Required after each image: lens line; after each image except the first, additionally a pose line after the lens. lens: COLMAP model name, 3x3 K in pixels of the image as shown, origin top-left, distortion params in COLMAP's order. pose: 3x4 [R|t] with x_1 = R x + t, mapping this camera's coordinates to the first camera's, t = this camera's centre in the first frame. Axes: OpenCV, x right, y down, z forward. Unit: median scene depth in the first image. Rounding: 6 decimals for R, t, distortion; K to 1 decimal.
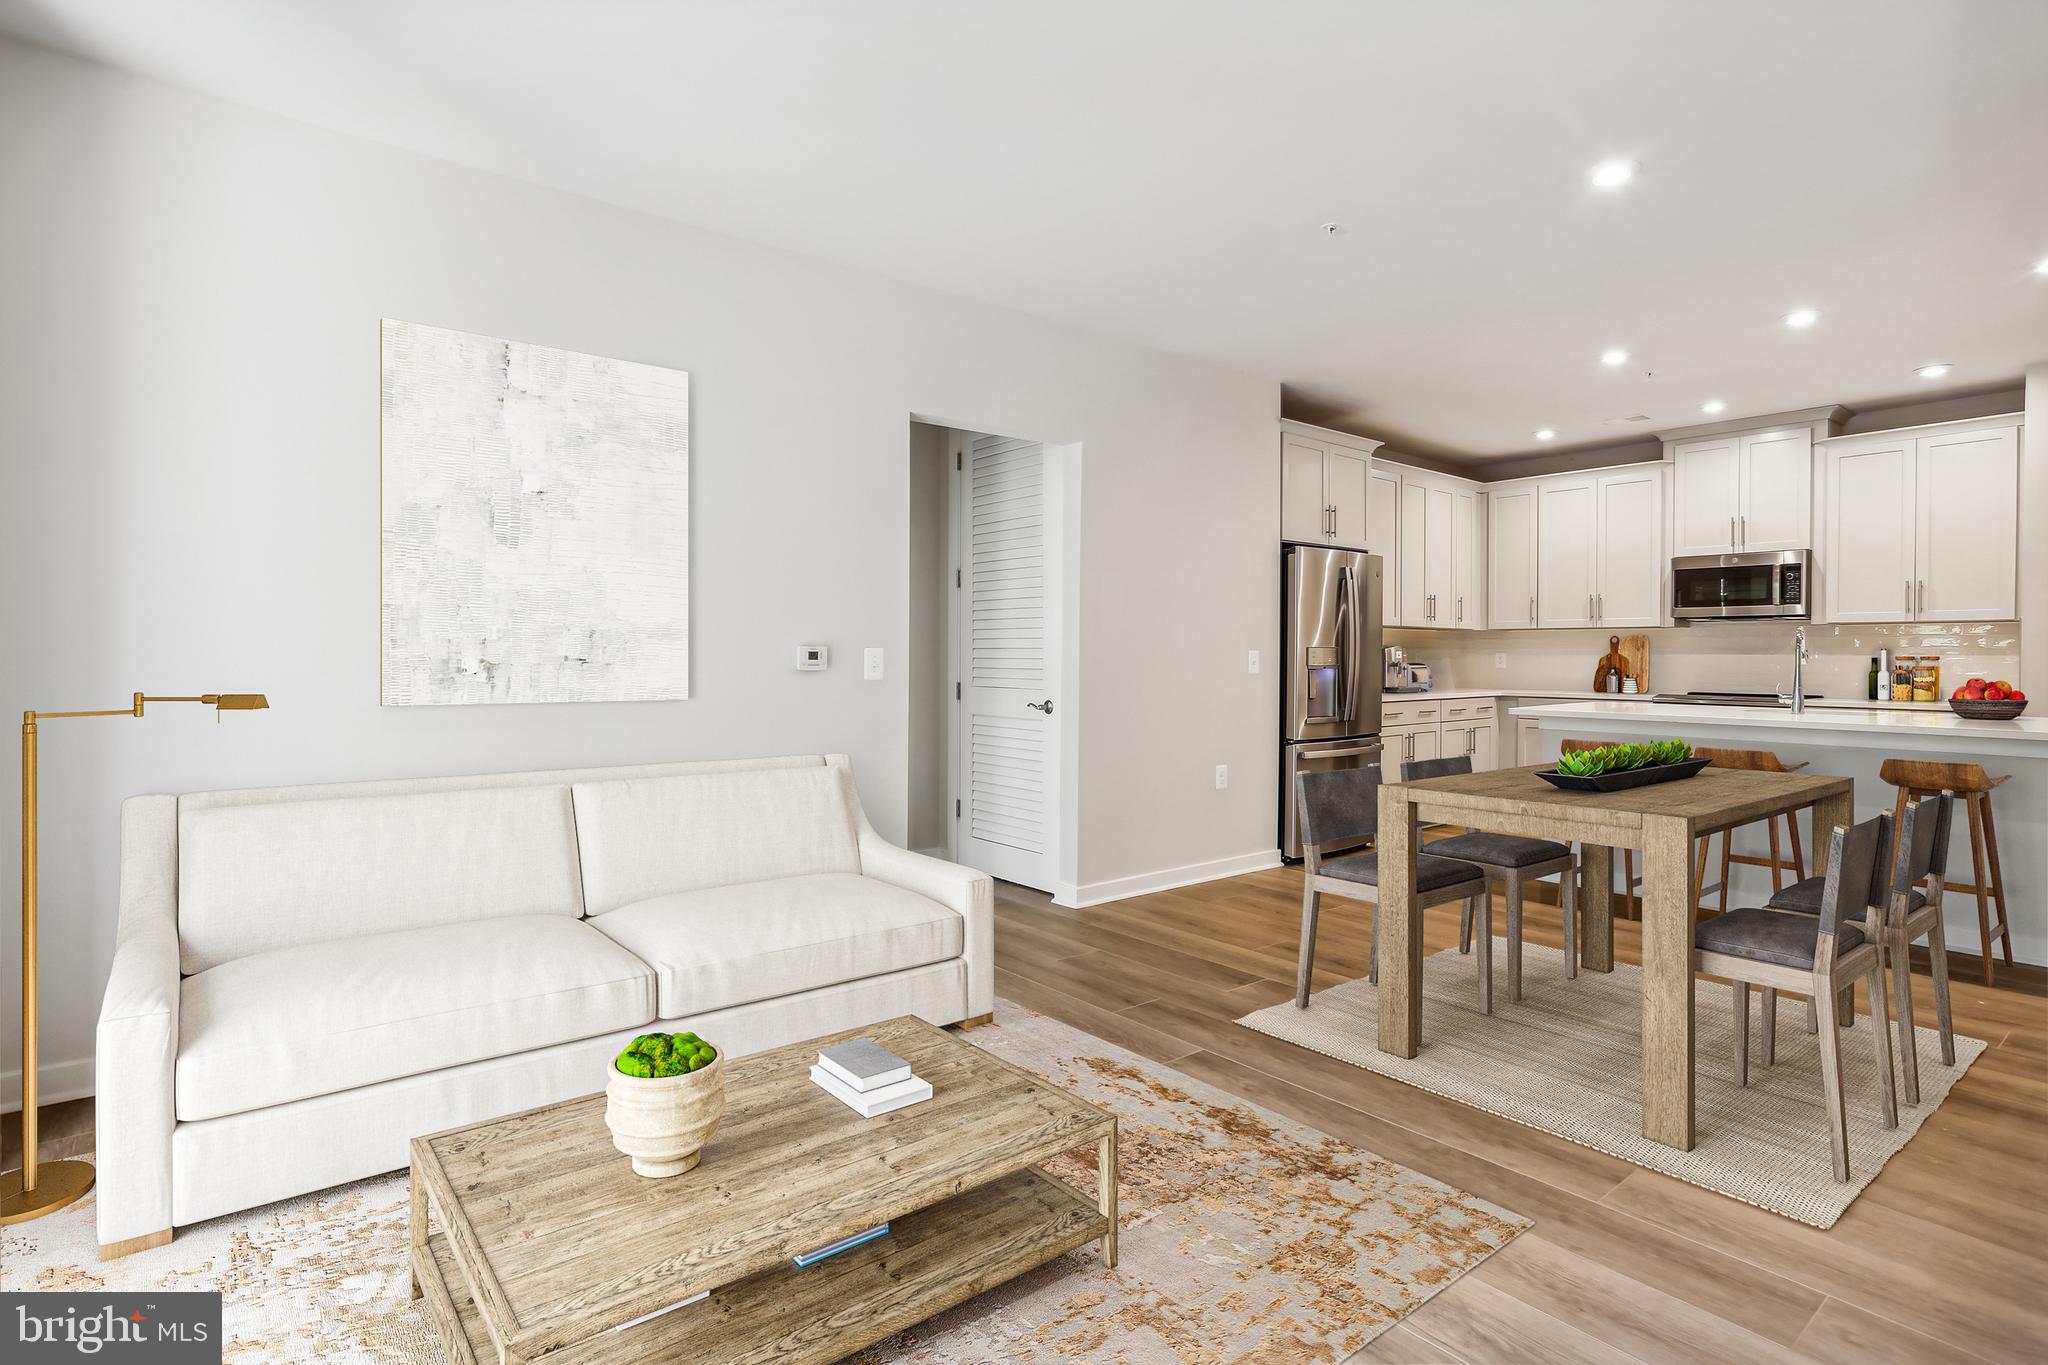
lens RADIAL K [[1030.7, 0, 1036.0], [0, 1030.7, 664.6], [0, 0, 1]] dist [0.001694, 0.002854]
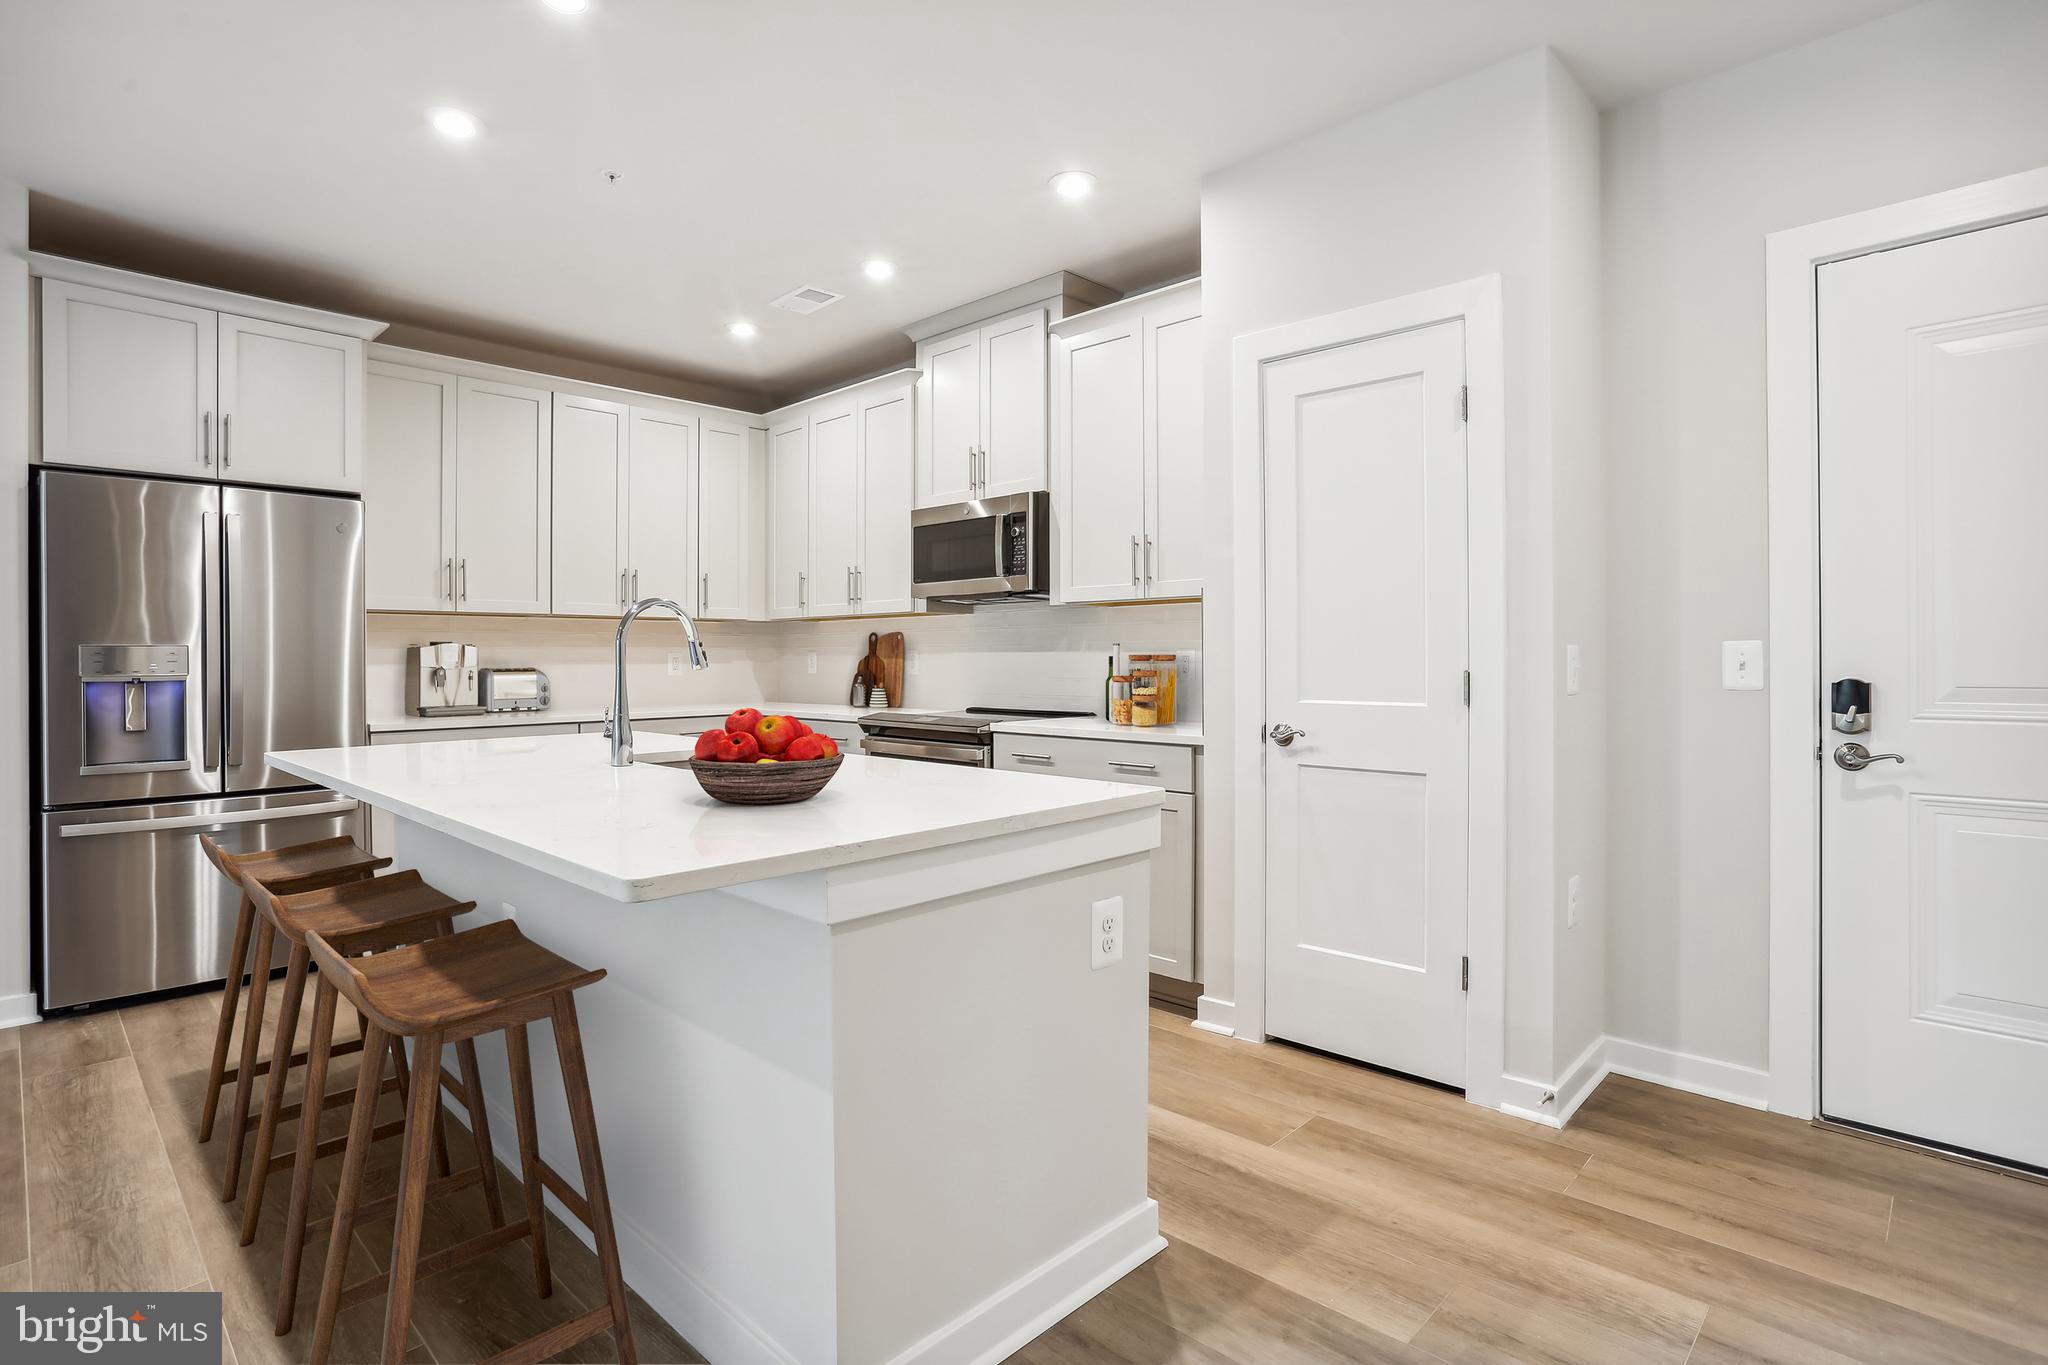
lens RADIAL K [[1030.7, 0, 1015.9], [0, 1030.7, 677.3], [0, 0, 1]] dist [0.001694, 0.002854]
pose [[0.997175, -0.010349, 0.074399, 0.538534], [0.009823, 0.999924, 0.007432, 0.001494], [-0.074470, -0.006681, 0.997201, 0.271843]]
